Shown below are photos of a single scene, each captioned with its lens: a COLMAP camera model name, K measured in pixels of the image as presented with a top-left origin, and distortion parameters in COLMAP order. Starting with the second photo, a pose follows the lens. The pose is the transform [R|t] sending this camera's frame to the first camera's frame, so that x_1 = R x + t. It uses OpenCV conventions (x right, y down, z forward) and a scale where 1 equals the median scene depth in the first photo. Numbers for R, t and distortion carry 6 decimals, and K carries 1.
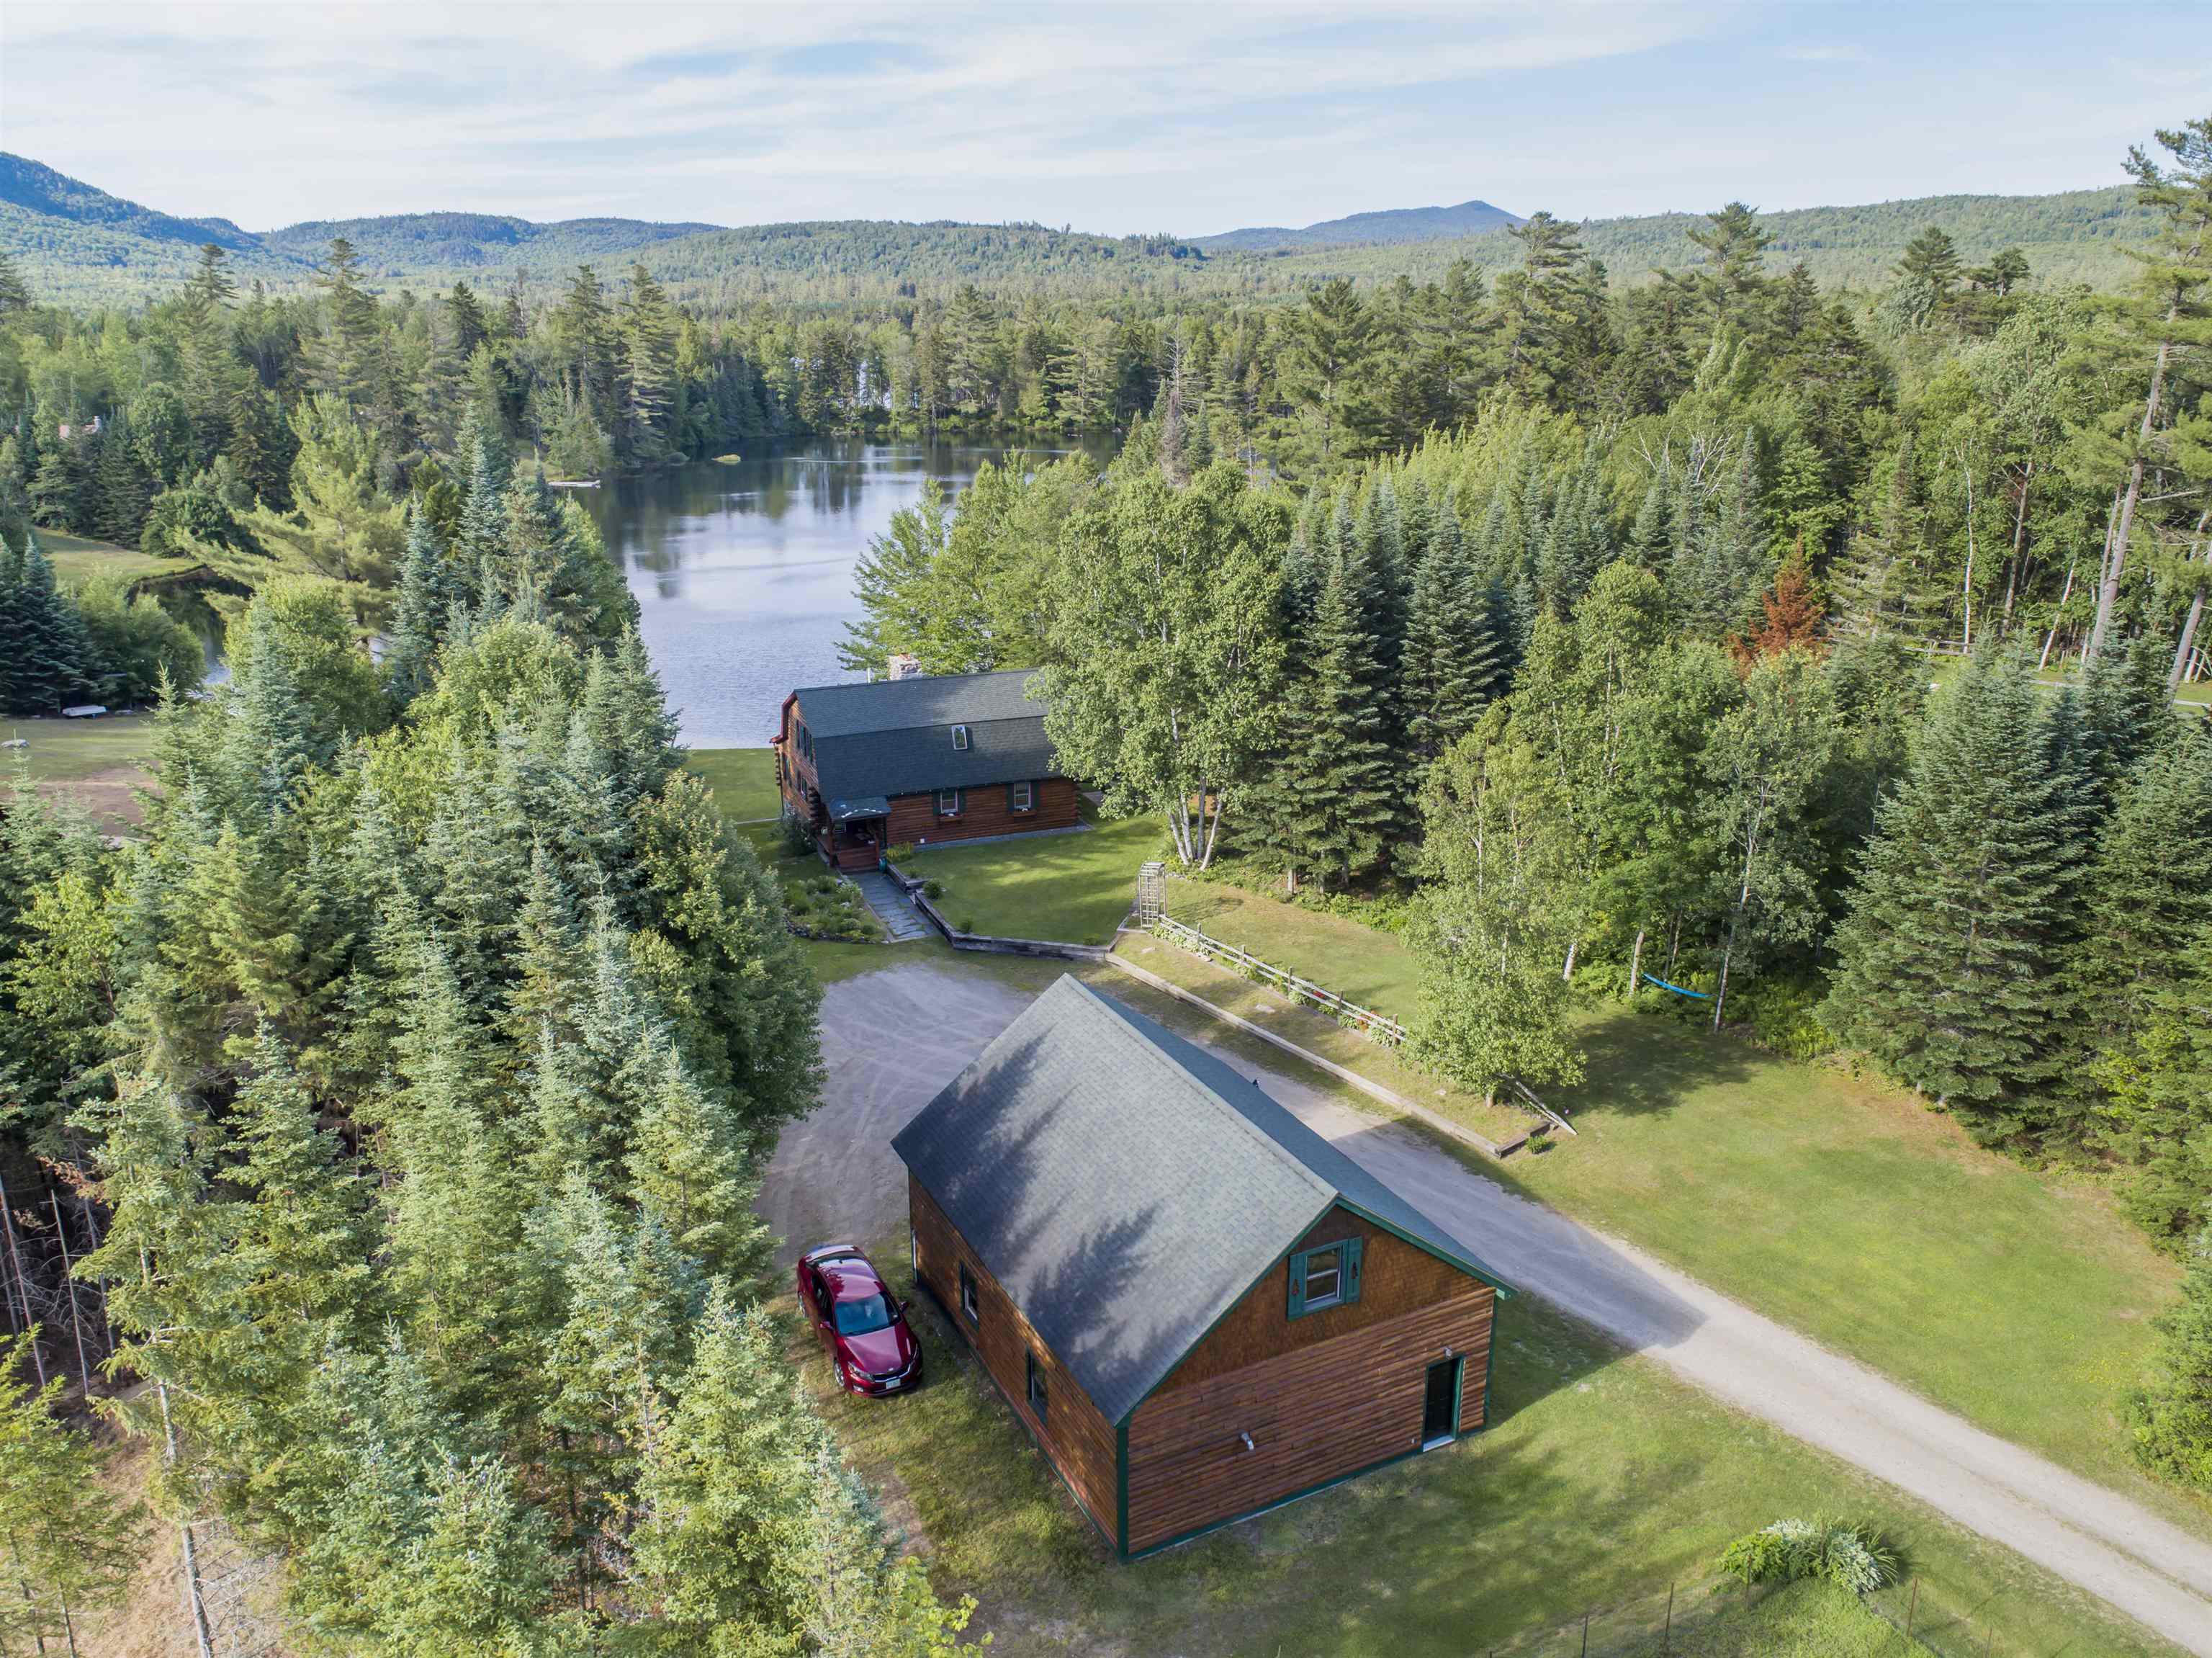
lens RADIAL K [[1625.2, 0, 1106.0], [0, 1625.2, 829.0], [0, 0, 1]] dist [-0.022491, 0.005697]
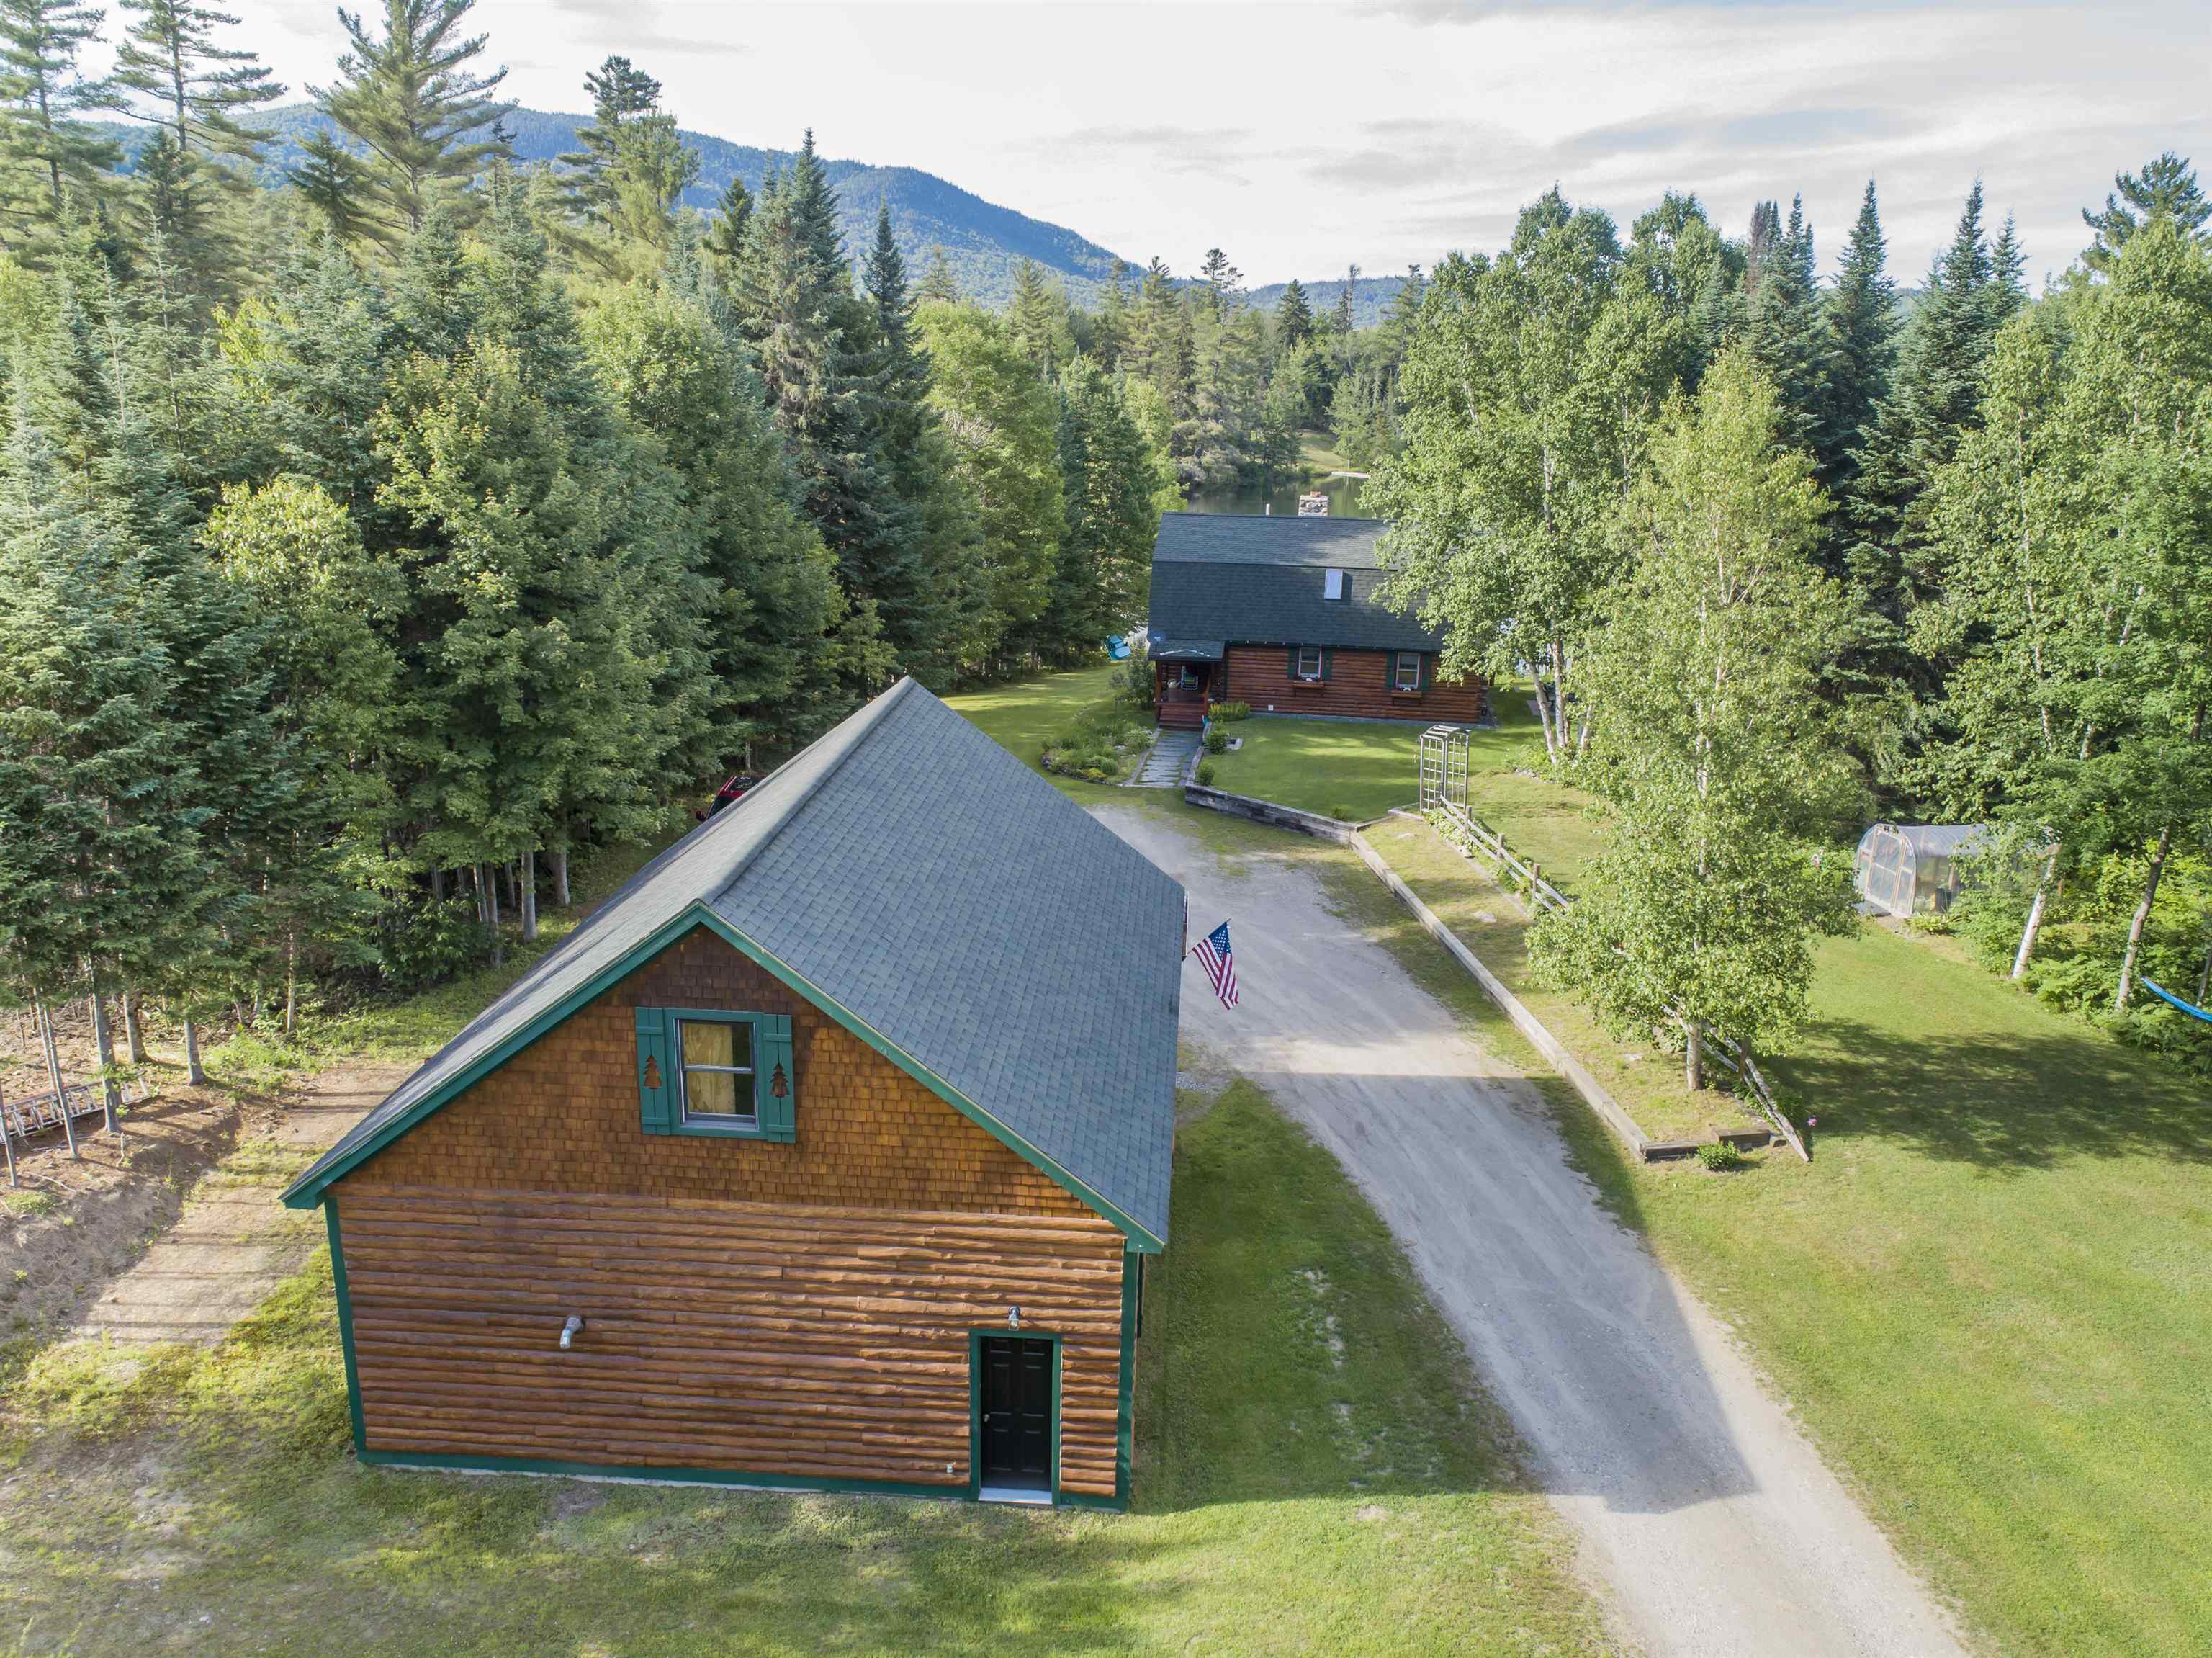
lens RADIAL K [[1637.8, 0, 1141.2], [0, 1637.8, 834.2], [0, 0, 1]] dist [-0.021849, 0.002169]
pose [[0.869603, 0.158313, -0.467683, 0.265139], [-0.176003, 0.984372, 0.005957, 0.090944], [0.461317, 0.077133, 0.883876, 0.309230]]
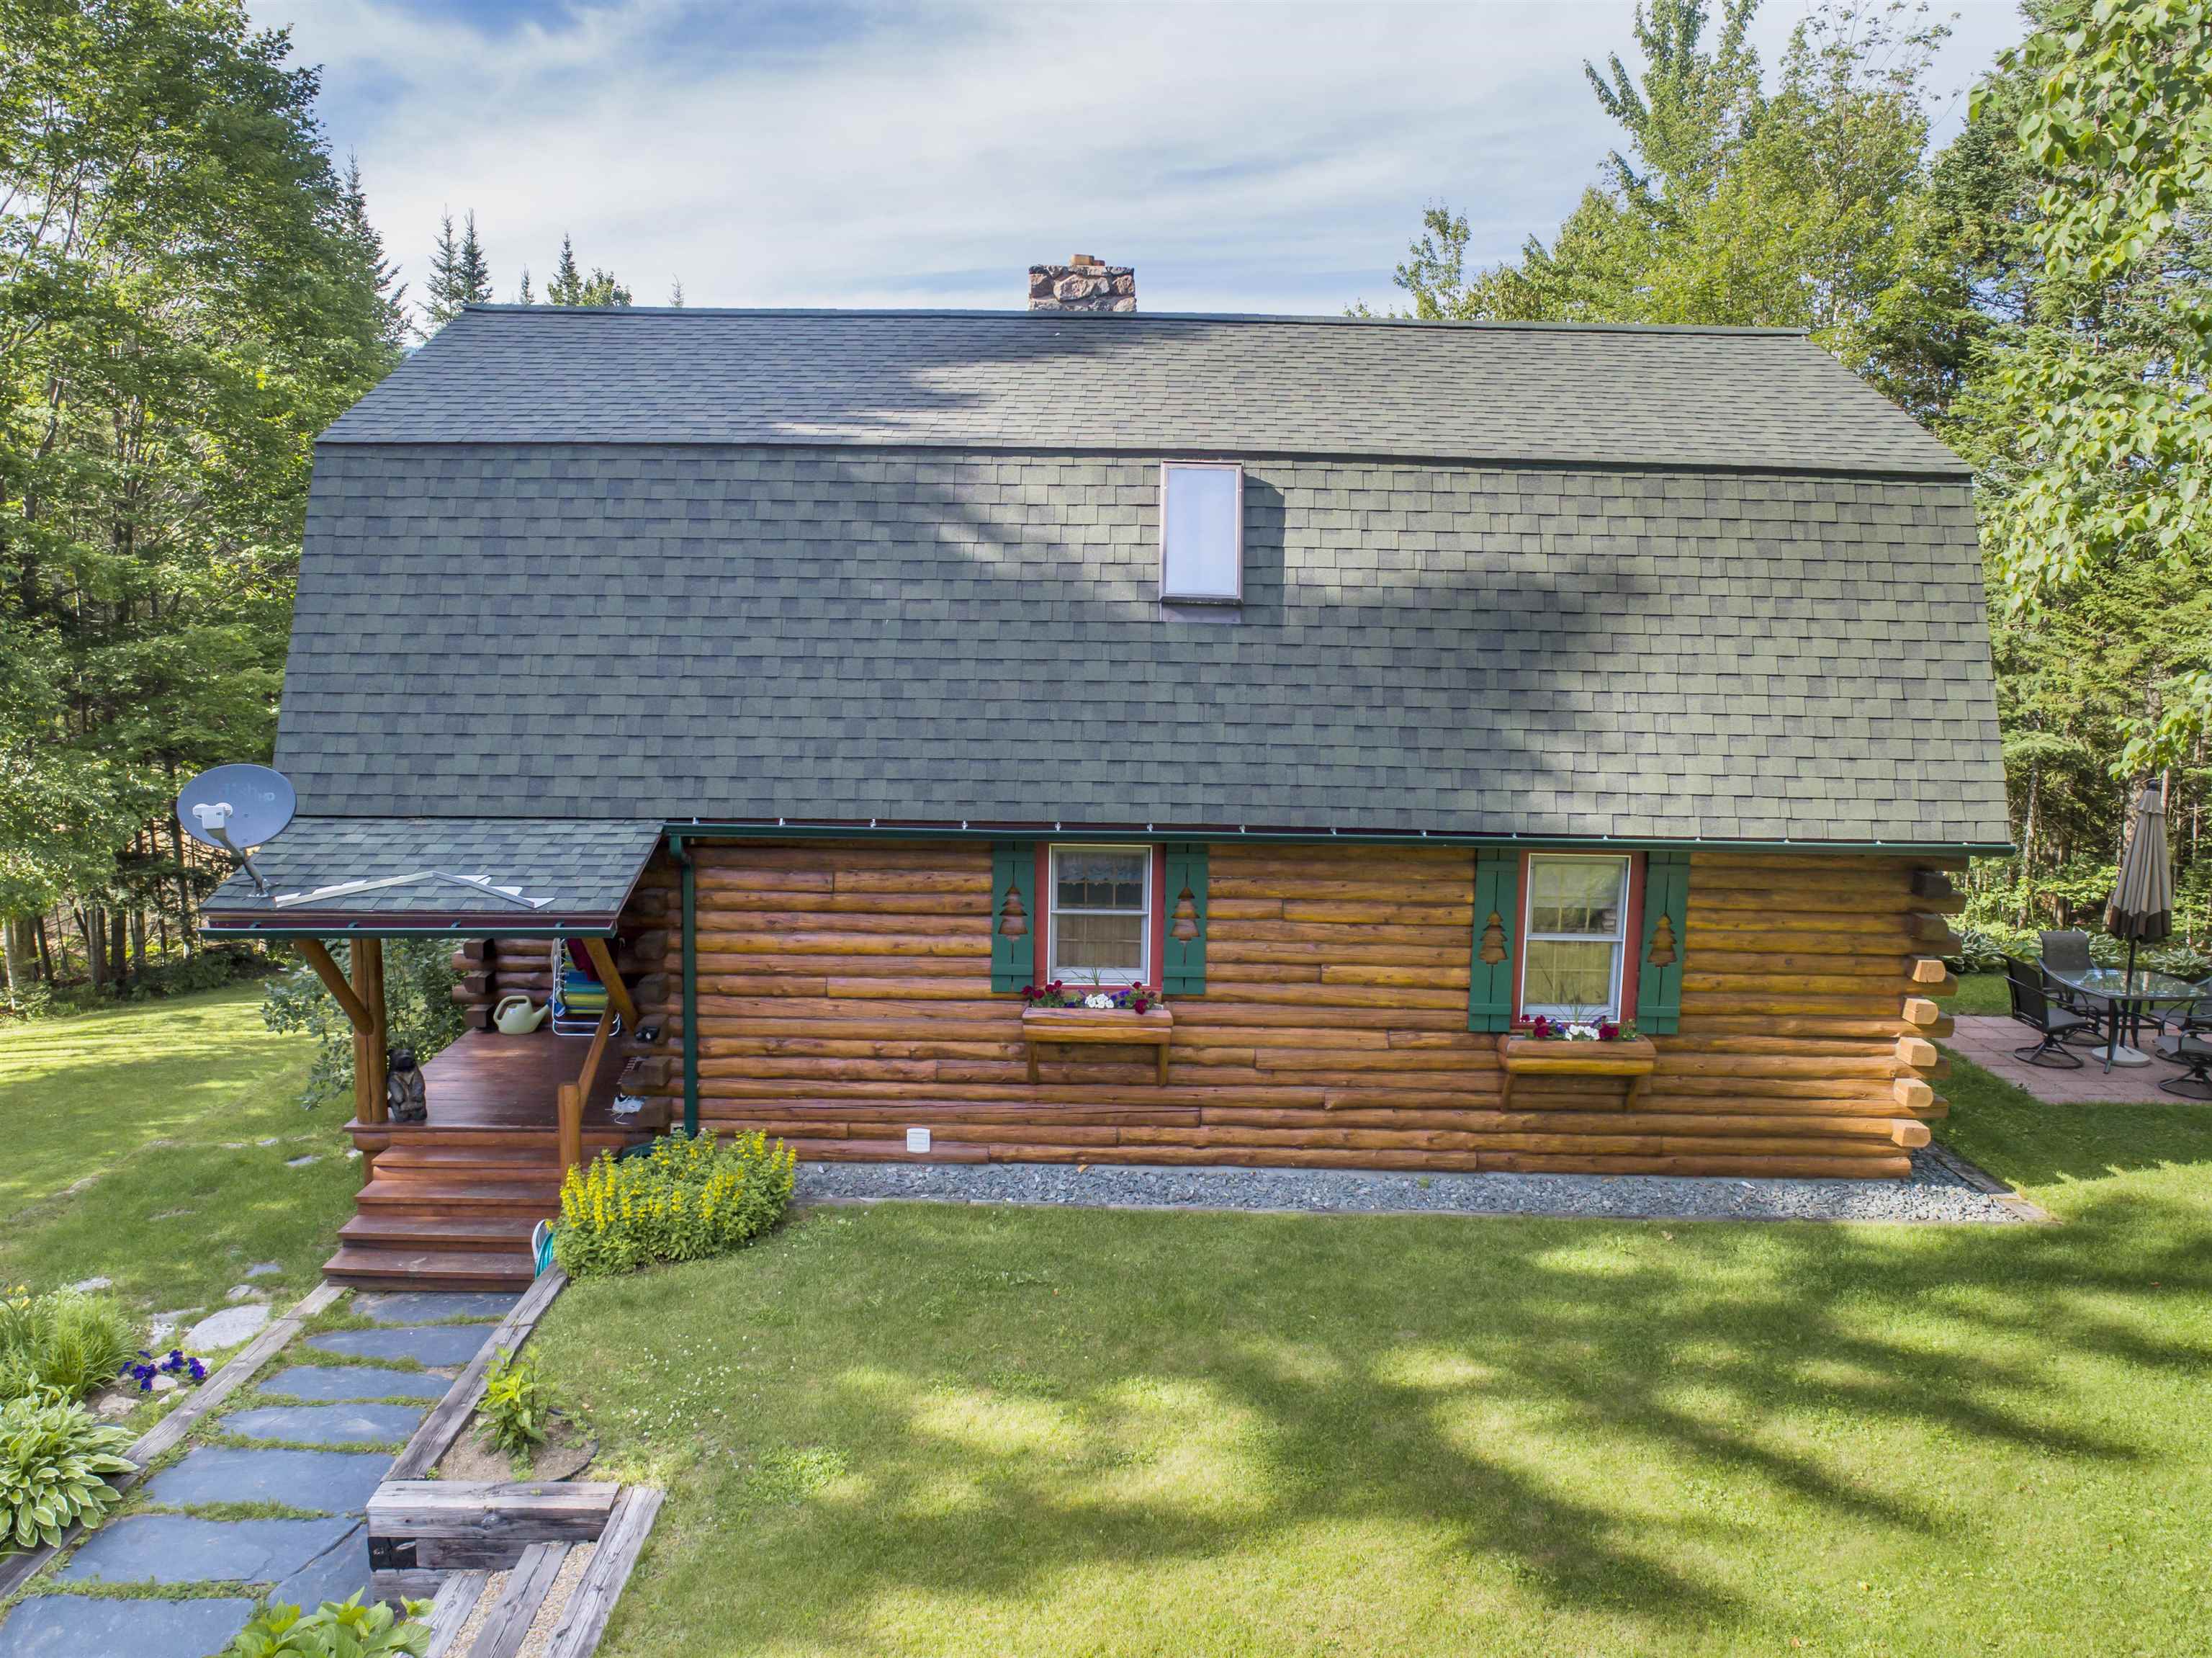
lens RADIAL K [[1625.2, 0, 1106.0], [0, 1625.2, 829.0], [0, 0, 1]] dist [-0.022491, 0.005697]
pose [[0.927177, 0.072283, -0.367584, -0.044739], [-0.131923, 0.981355, -0.139780, -0.003784], [0.350627, 0.178093, 0.919426, 1.021269]]
